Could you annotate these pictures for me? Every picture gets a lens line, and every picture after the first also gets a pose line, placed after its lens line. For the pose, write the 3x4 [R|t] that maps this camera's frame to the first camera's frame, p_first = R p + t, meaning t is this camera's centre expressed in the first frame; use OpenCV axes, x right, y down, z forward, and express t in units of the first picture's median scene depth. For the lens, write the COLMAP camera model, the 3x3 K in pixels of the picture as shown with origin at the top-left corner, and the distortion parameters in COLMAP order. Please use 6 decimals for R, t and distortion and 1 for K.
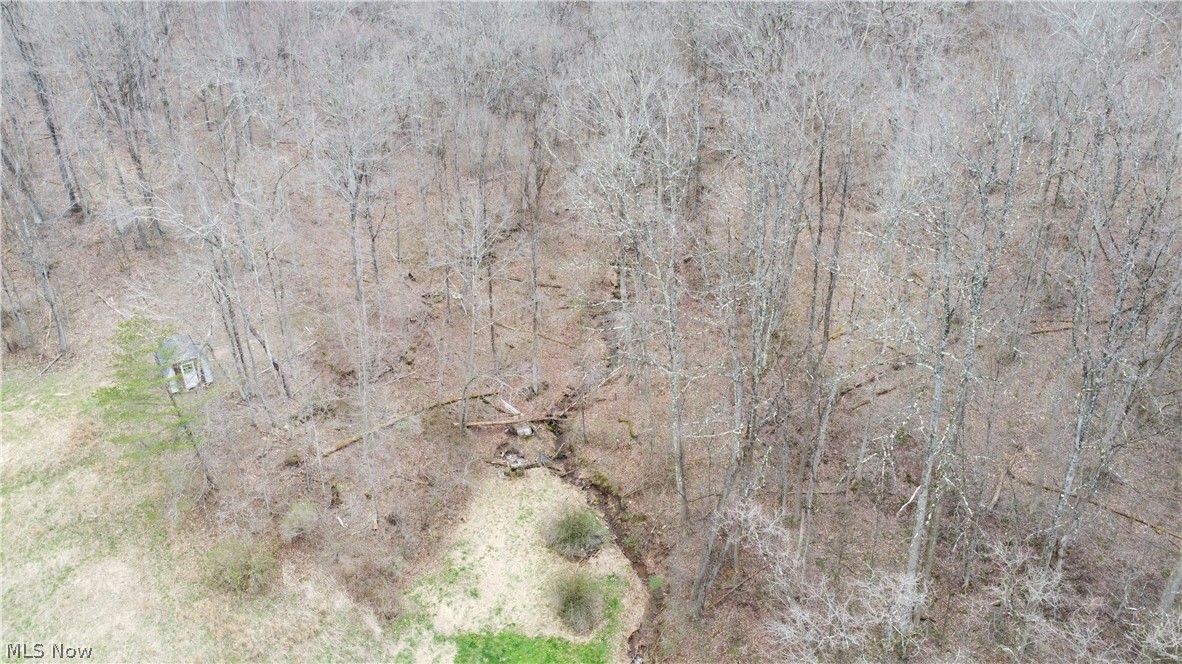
lens RADIAL K [[884.4, 0, 594.4], [0, 884.4, 331.7], [0, 0, 1]] dist [0.000072, 0.000871]
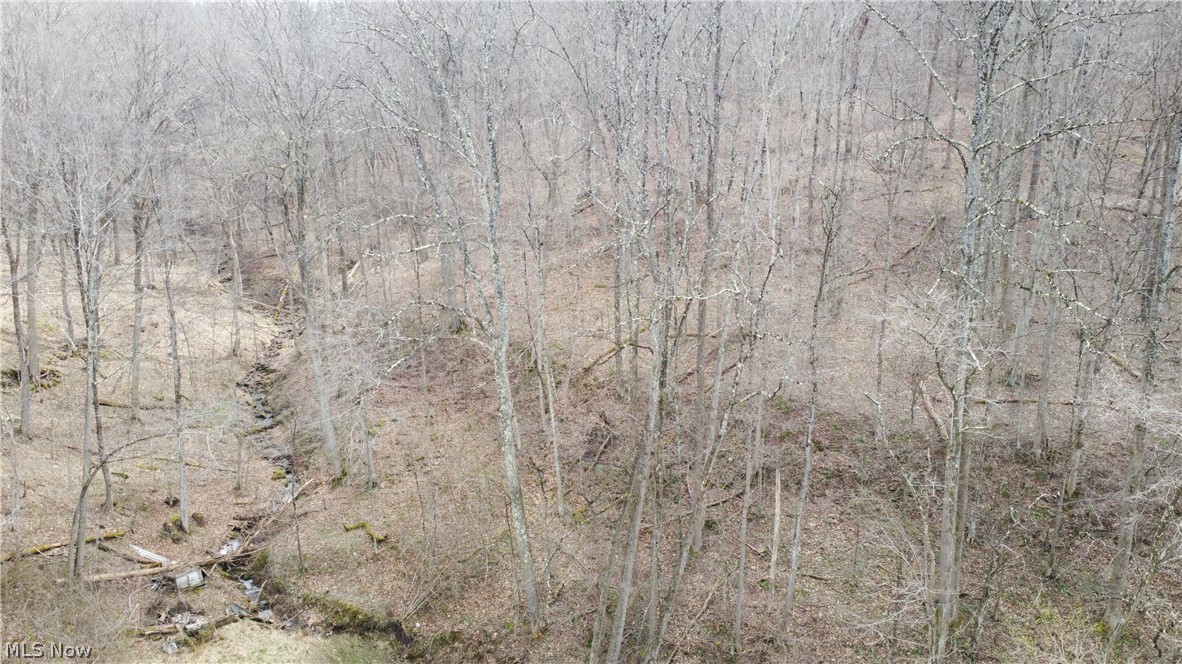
lens RADIAL K [[884.4, 0, 591.3], [0, 884.4, 328.6], [0, 0, 1]] dist [0.000072, 0.000871]
pose [[0.856769, -0.099500, 0.506011, -0.158604], [0.237563, 0.947049, -0.216014, 0.175970], [-0.457723, 0.305283, 0.835040, 0.417298]]
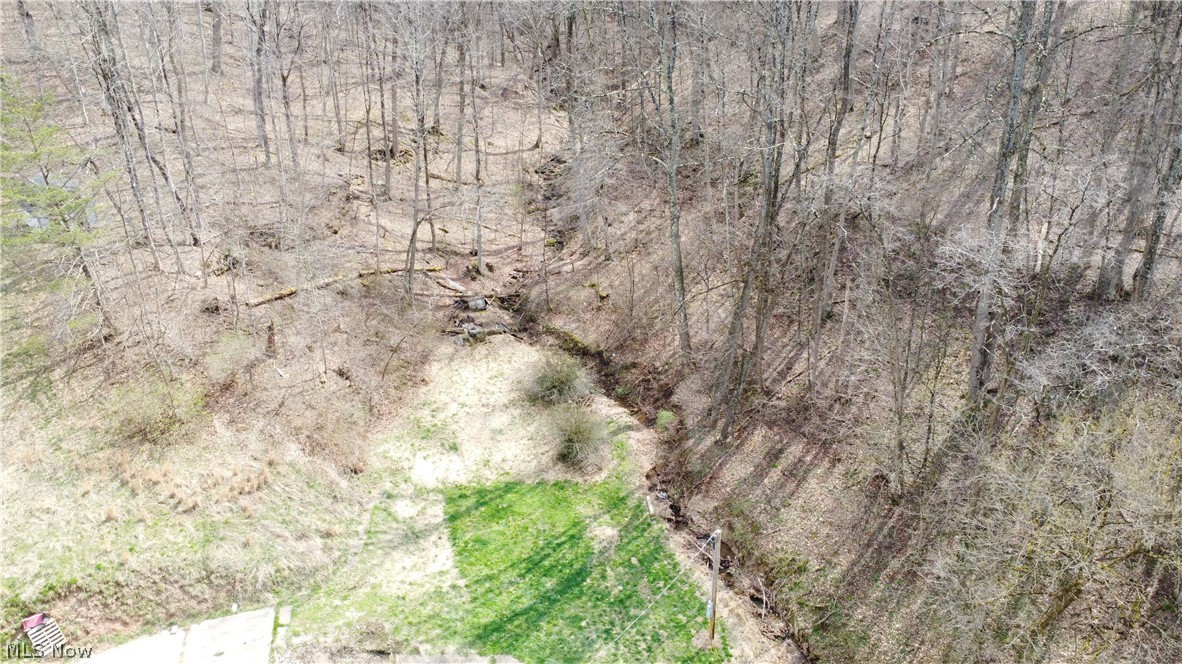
lens RADIAL K [[884.4, 0, 593.1], [0, 884.4, 329.0], [0, 0, 1]] dist [0.000072, 0.000871]
pose [[0.986233, -0.070456, 0.149600, -0.119259], [0.078783, 0.995613, -0.050478, 0.230791], [-0.145388, 0.061569, 0.987457, 0.155776]]
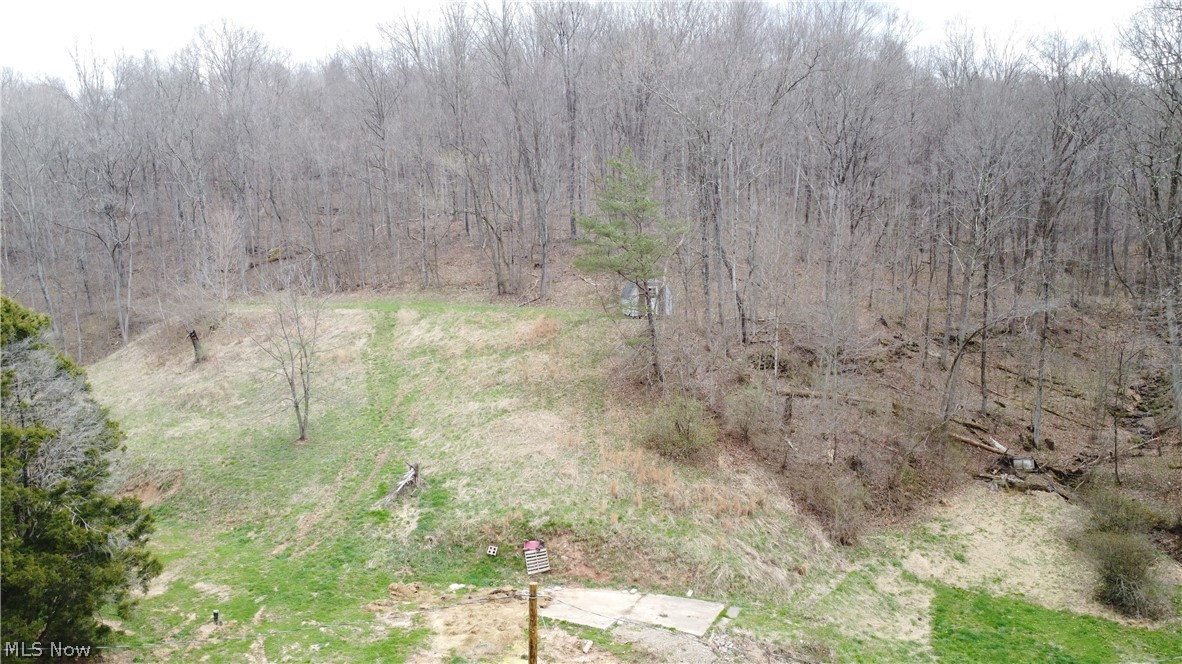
lens RADIAL K [[884.4, 0, 594.5], [0, 884.4, 334.2], [0, 0, 1]] dist [0.000072, 0.000871]
pose [[0.885267, 0.030753, -0.464065, -0.068411], [-0.208709, 0.917968, -0.337307, 0.420598], [0.415624, 0.395461, 0.819065, 0.207672]]
